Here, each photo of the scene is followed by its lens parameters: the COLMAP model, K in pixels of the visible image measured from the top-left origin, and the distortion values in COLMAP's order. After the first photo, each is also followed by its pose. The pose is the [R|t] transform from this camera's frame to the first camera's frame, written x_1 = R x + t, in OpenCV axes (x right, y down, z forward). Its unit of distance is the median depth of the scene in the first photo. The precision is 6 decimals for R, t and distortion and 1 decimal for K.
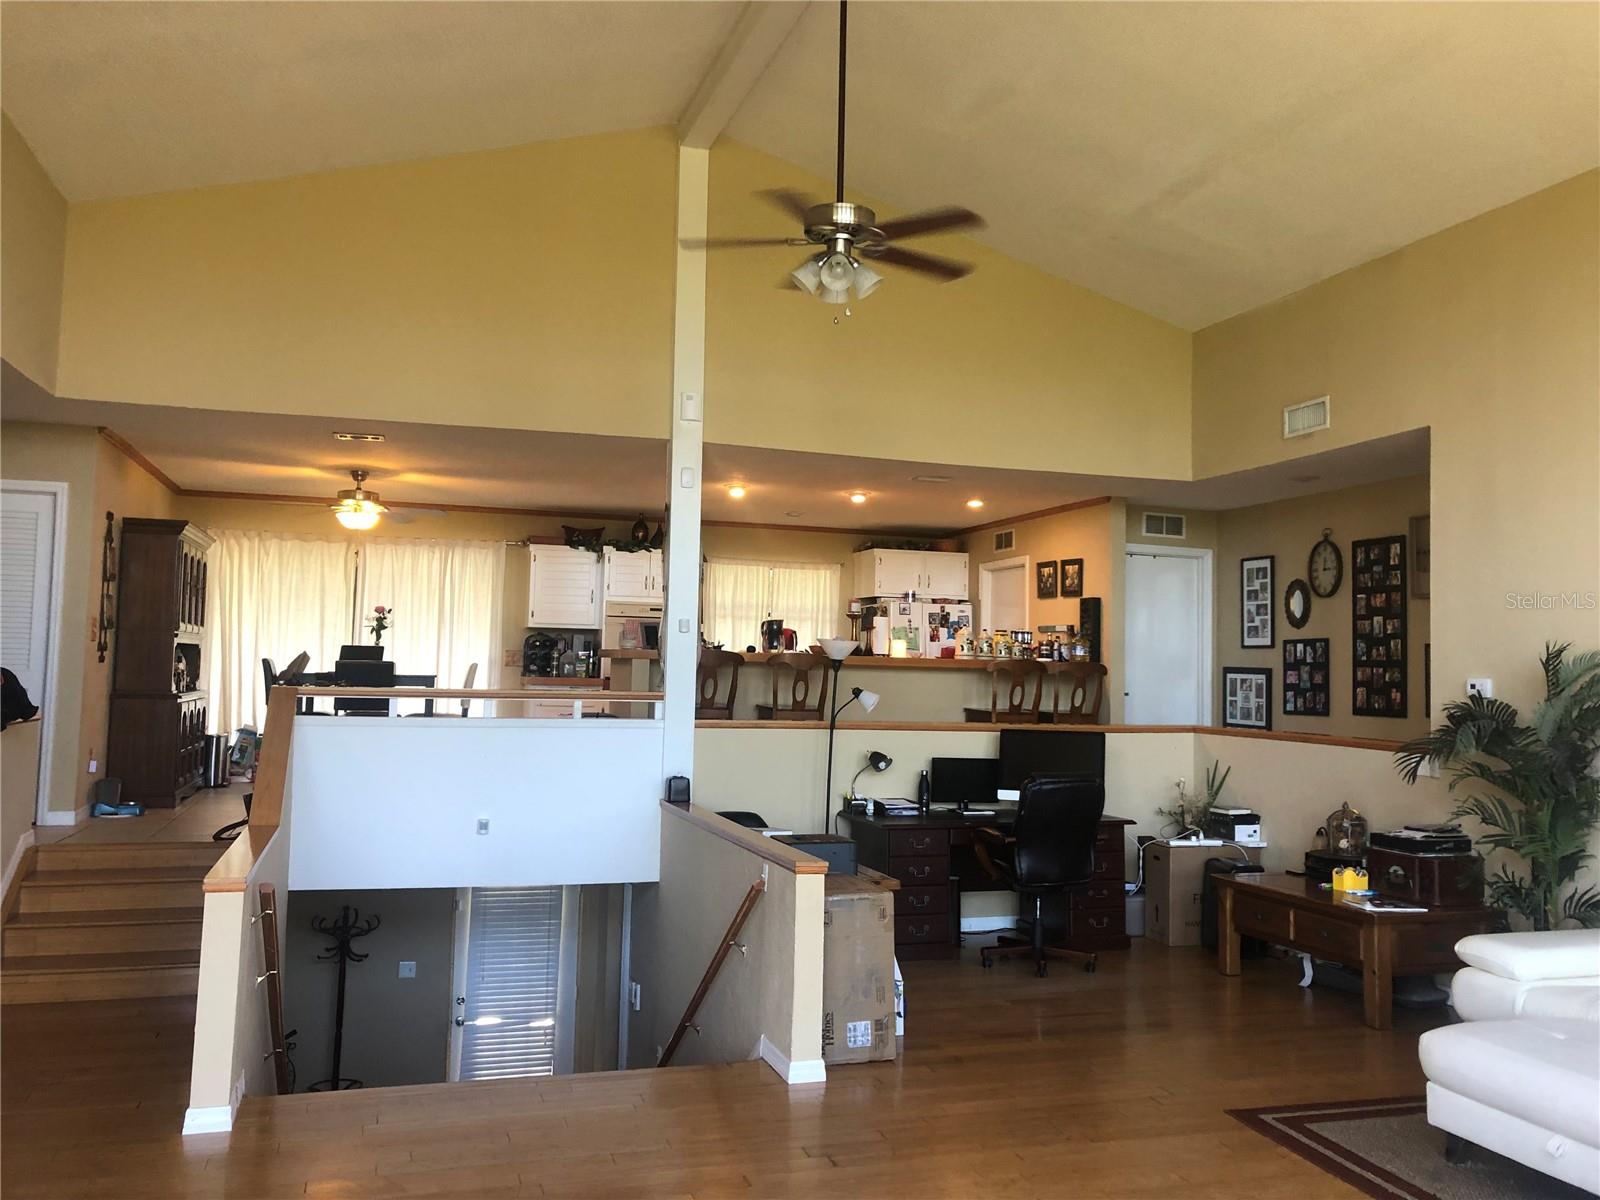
lens RADIAL K [[1334.8, 0, 789.1], [0, 1334.8, 622.4], [0, 0, 1]] dist [0.043186, -0.052639]
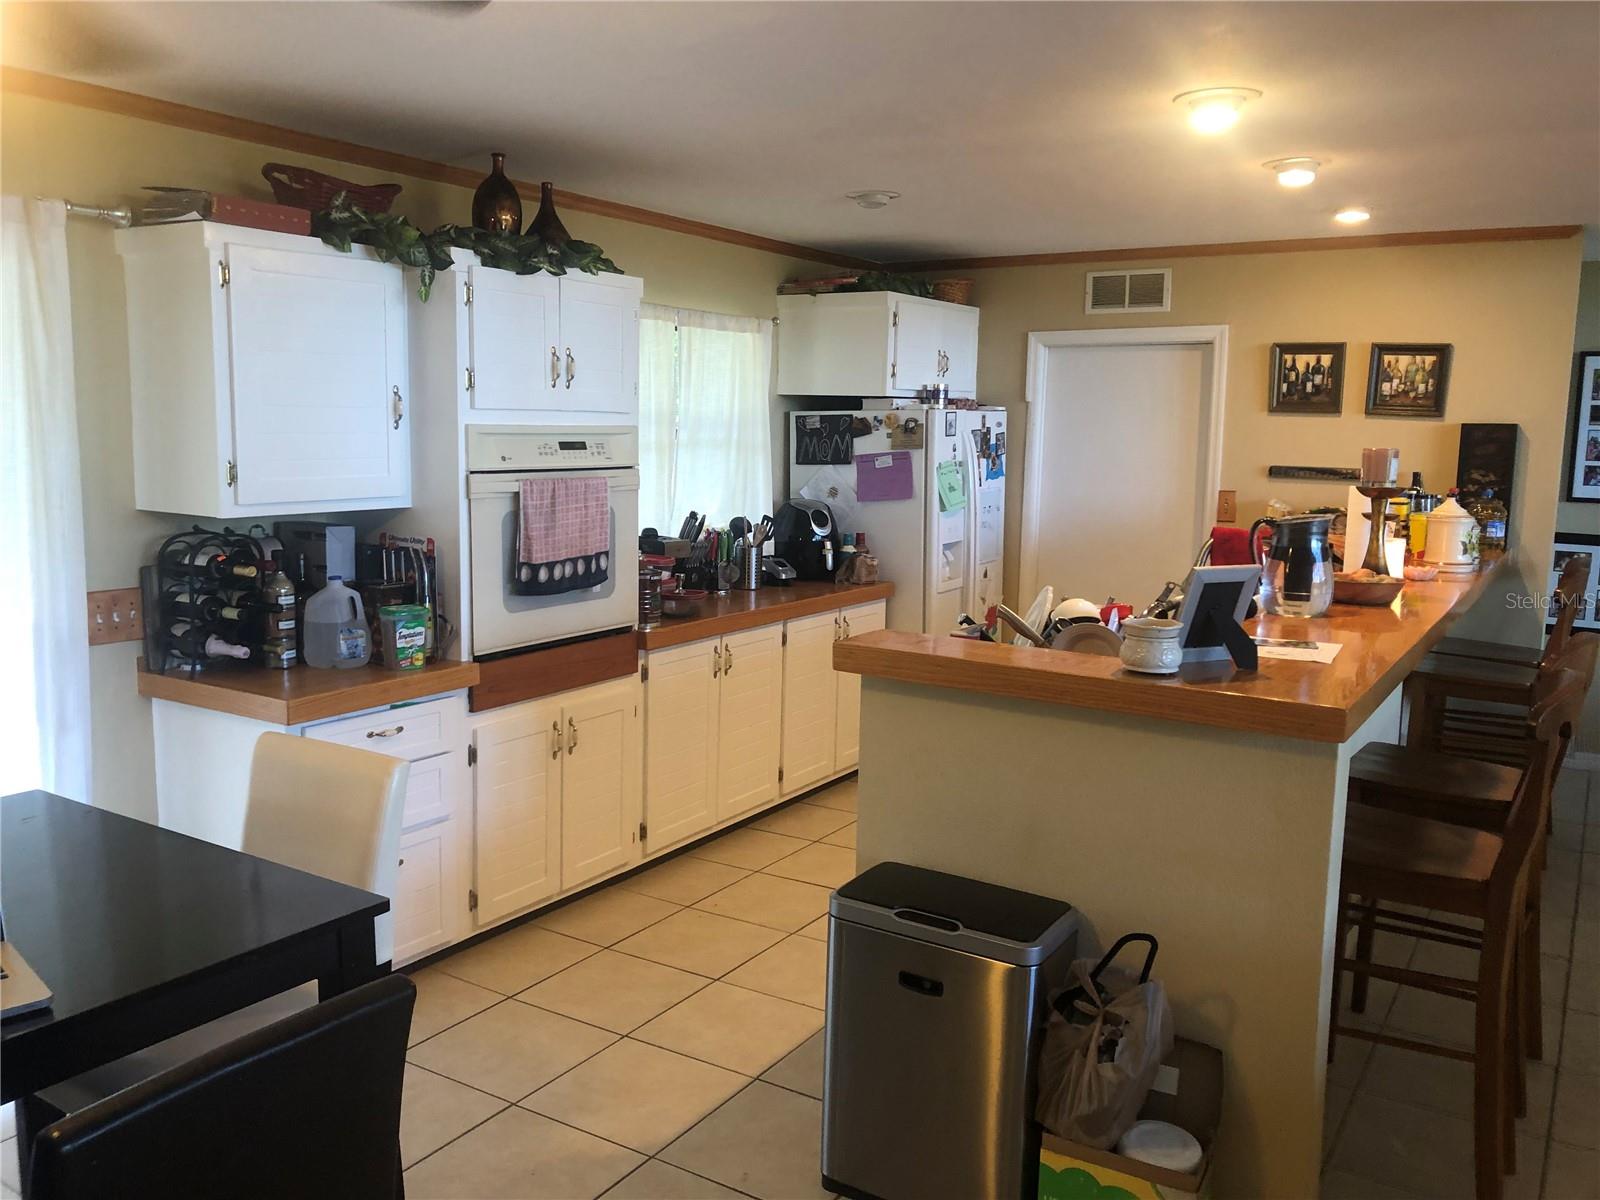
lens RADIAL K [[1334.8, 0, 800.5], [0, 1334.8, 599.9], [0, 0, 1]] dist [0.043186, -0.052639]
pose [[0.746210, -0.103079, 0.657682, -0.249833], [-0.024921, 0.982922, 0.182329, -0.030248], [-0.665245, -0.152446, 0.730897, 0.595440]]
